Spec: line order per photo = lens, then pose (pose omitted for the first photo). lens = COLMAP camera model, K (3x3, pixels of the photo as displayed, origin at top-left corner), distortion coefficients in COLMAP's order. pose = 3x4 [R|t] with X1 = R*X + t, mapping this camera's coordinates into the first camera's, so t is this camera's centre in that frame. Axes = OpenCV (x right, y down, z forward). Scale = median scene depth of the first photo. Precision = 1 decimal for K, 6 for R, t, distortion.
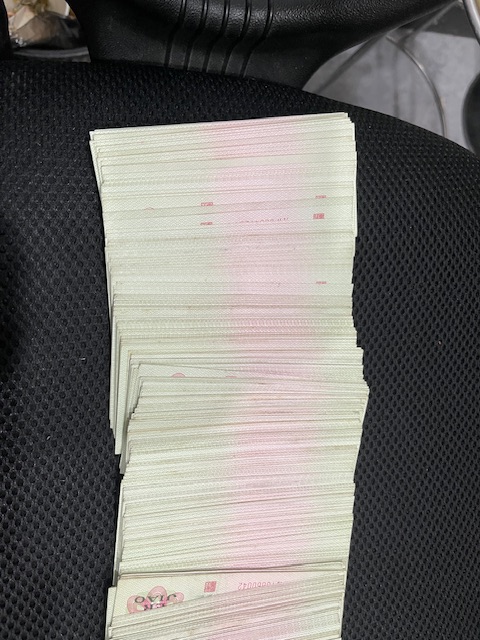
lens RADIAL K [[464.2, 0, 242.2], [0, 464.2, 317.5], [0, 0, 1]] dist [0.006515, -0.029470]
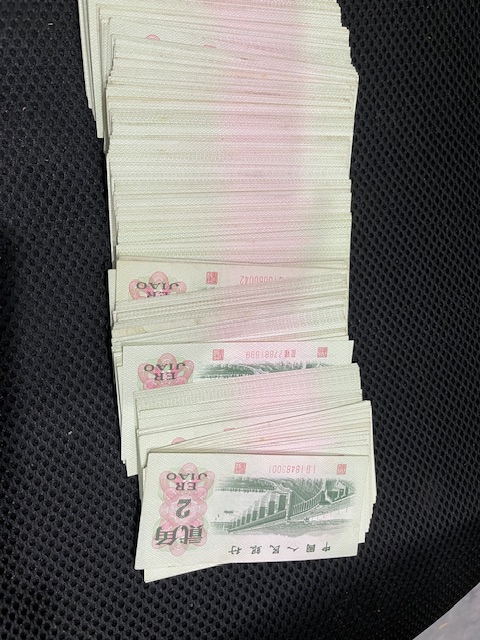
lens RADIAL K [[464.2, 0, 240.8], [0, 464.2, 319.8], [0, 0, 1]] dist [0.006515, -0.029470]
pose [[0.995148, -0.098355, -0.002447, -0.013650], [0.097954, 0.988152, 0.118154, 0.549923], [-0.009203, -0.117820, 0.992992, 0.001875]]
